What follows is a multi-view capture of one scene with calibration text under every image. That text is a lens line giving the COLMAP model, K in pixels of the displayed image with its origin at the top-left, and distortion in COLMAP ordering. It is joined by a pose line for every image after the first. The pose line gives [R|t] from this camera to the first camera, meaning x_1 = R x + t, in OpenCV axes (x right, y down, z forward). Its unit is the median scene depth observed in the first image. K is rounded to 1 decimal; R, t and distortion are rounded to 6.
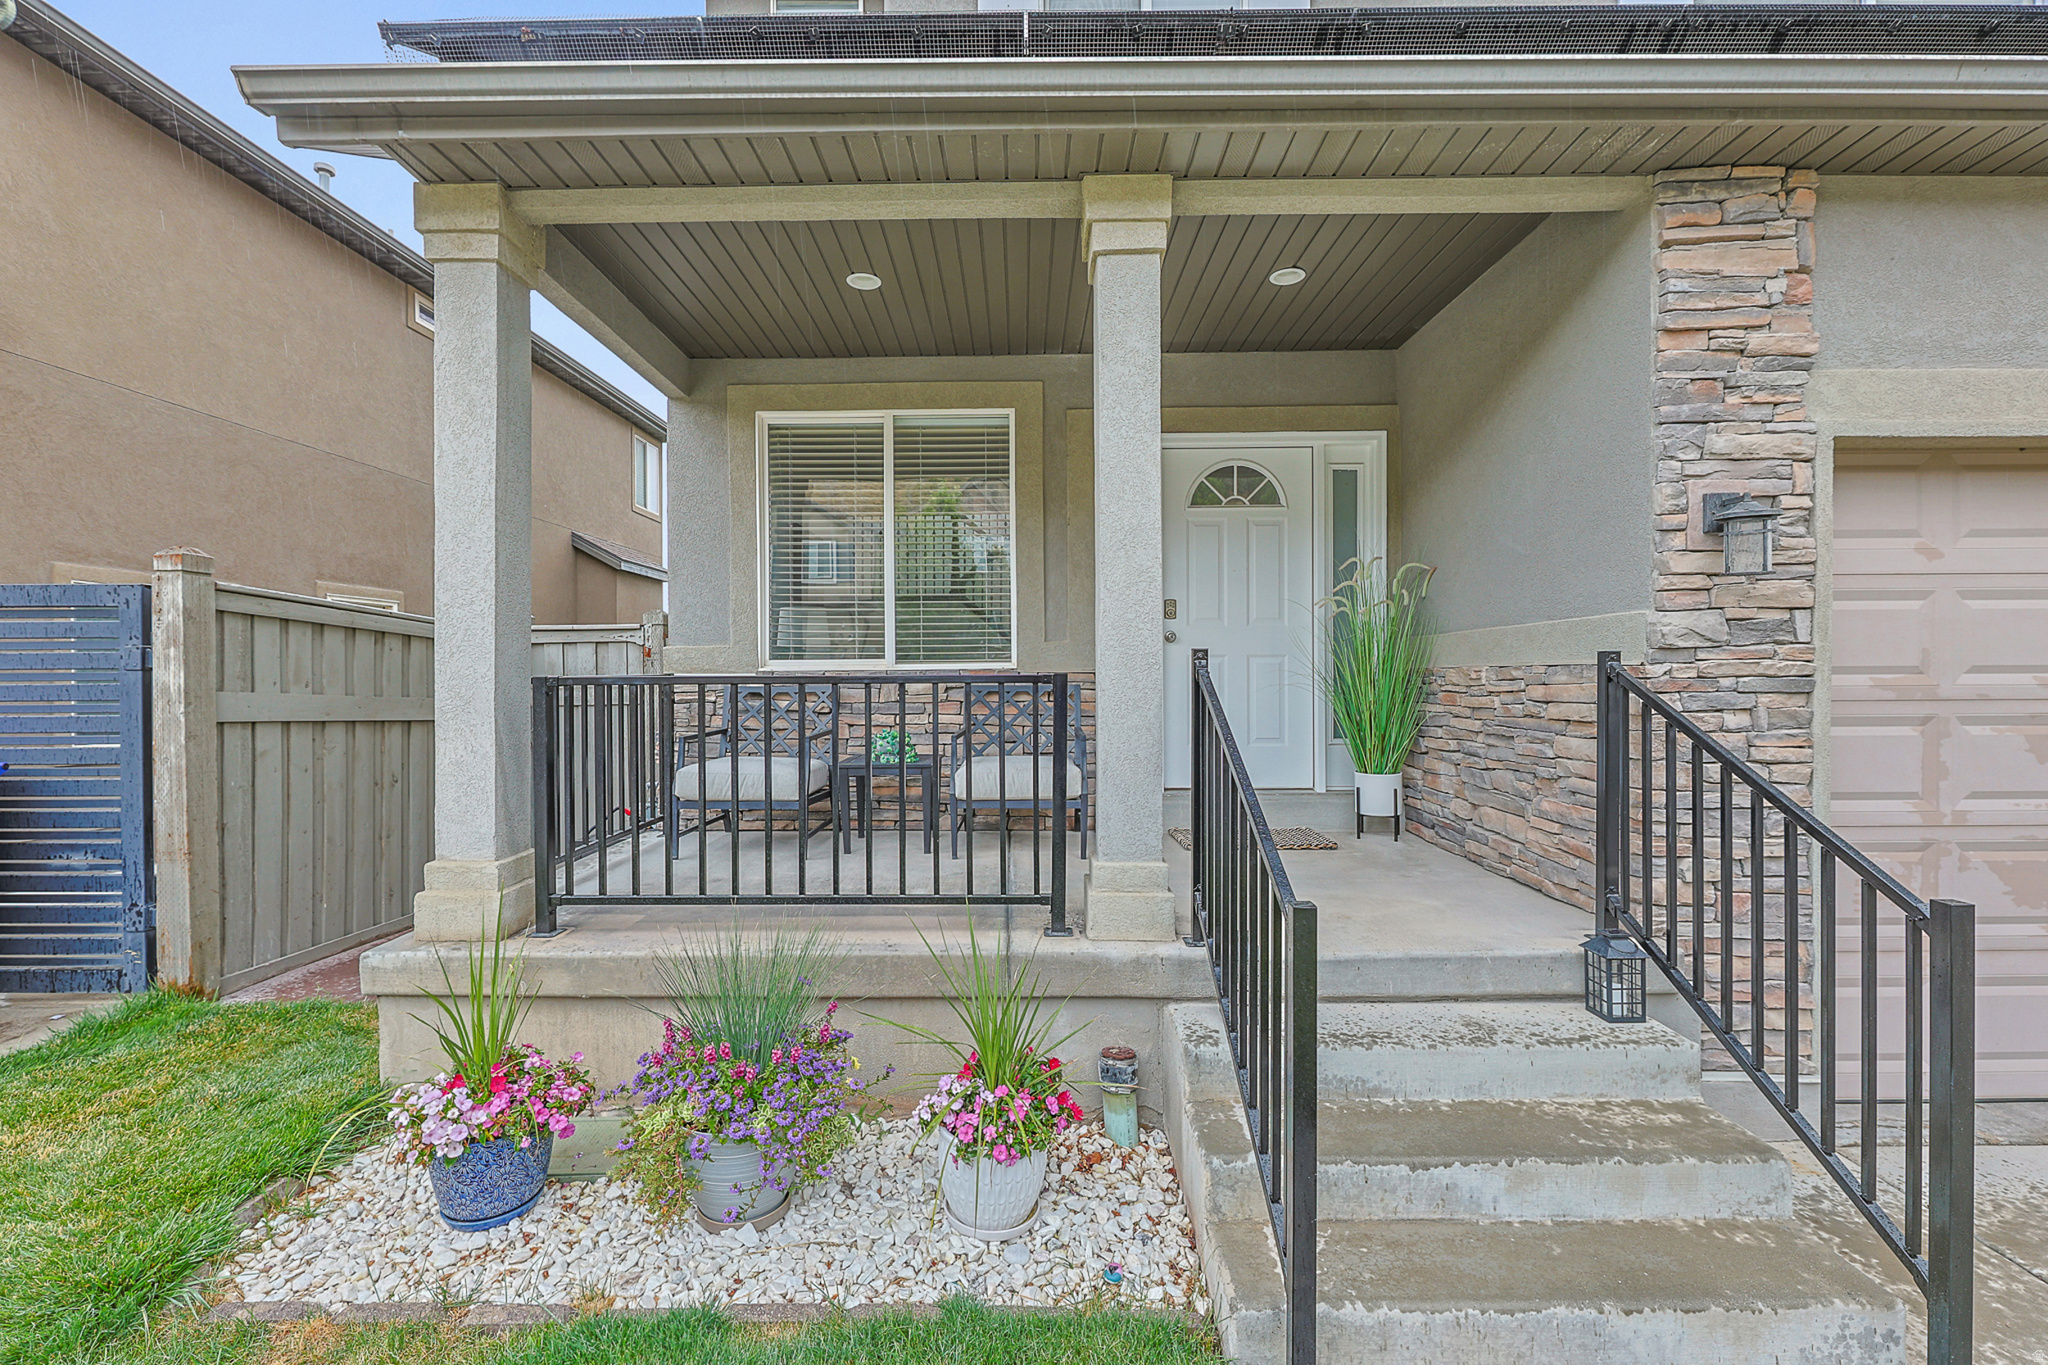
lens RADIAL K [[891.4, 0, 1015.3], [0, 891.4, 686.6], [0, 0, 1]] dist [-0.002584, -0.000689]
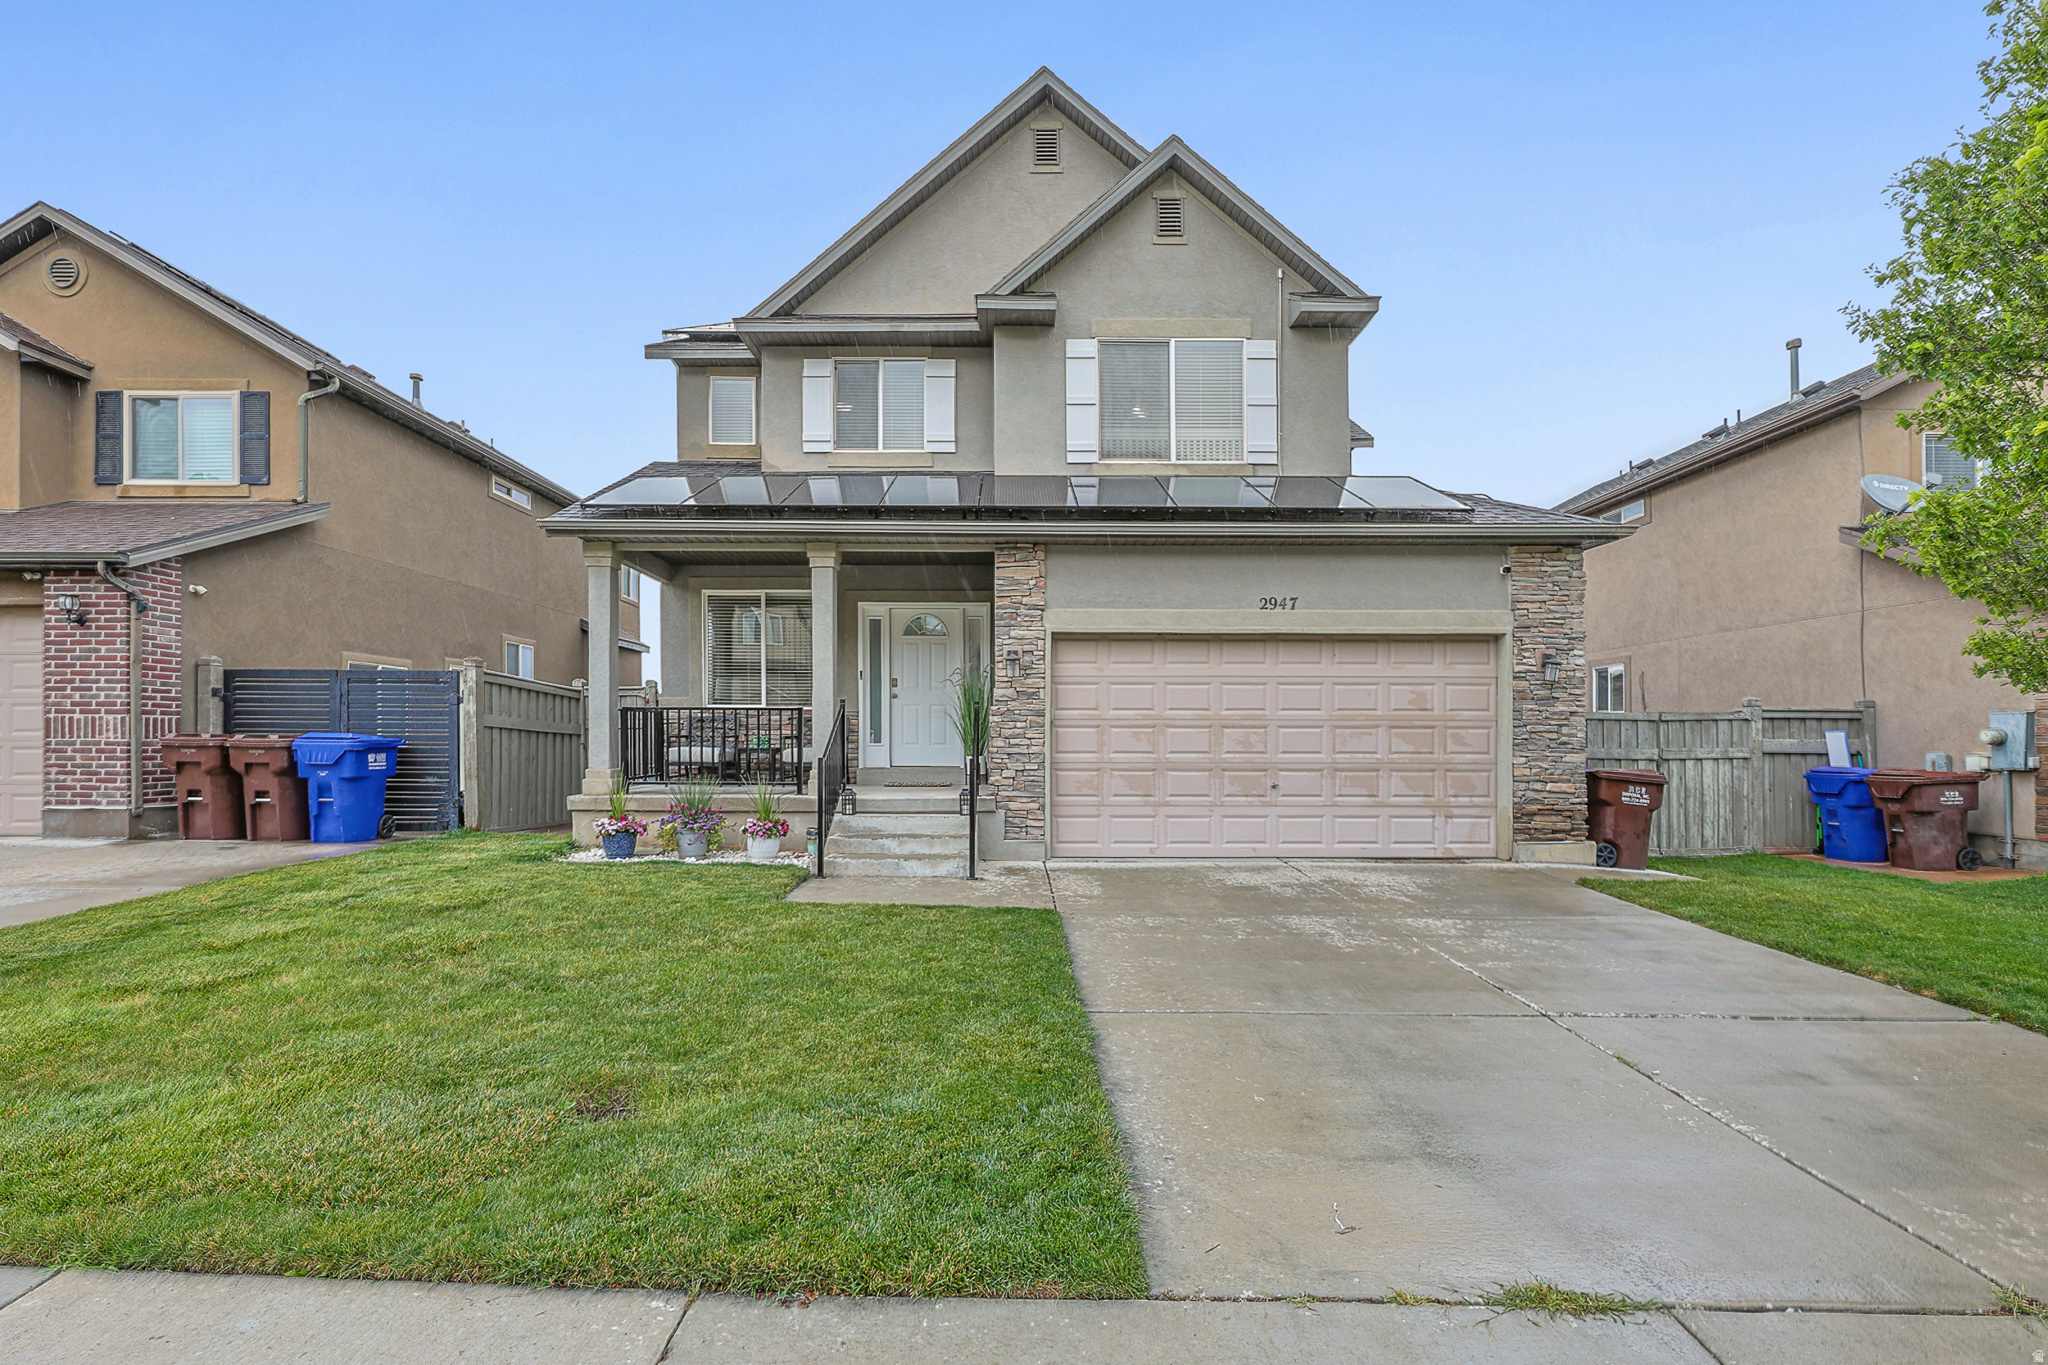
lens RADIAL K [[891.4, 0, 1004.9], [0, 891.4, 772.3], [0, 0, 1]] dist [-0.002584, -0.000689]
pose [[0.999725, 0.007361, 0.022246, 0.553424], [-0.008063, 0.999466, 0.031651, 0.084530], [-0.022001, -0.031822, 0.999251, -1.652440]]
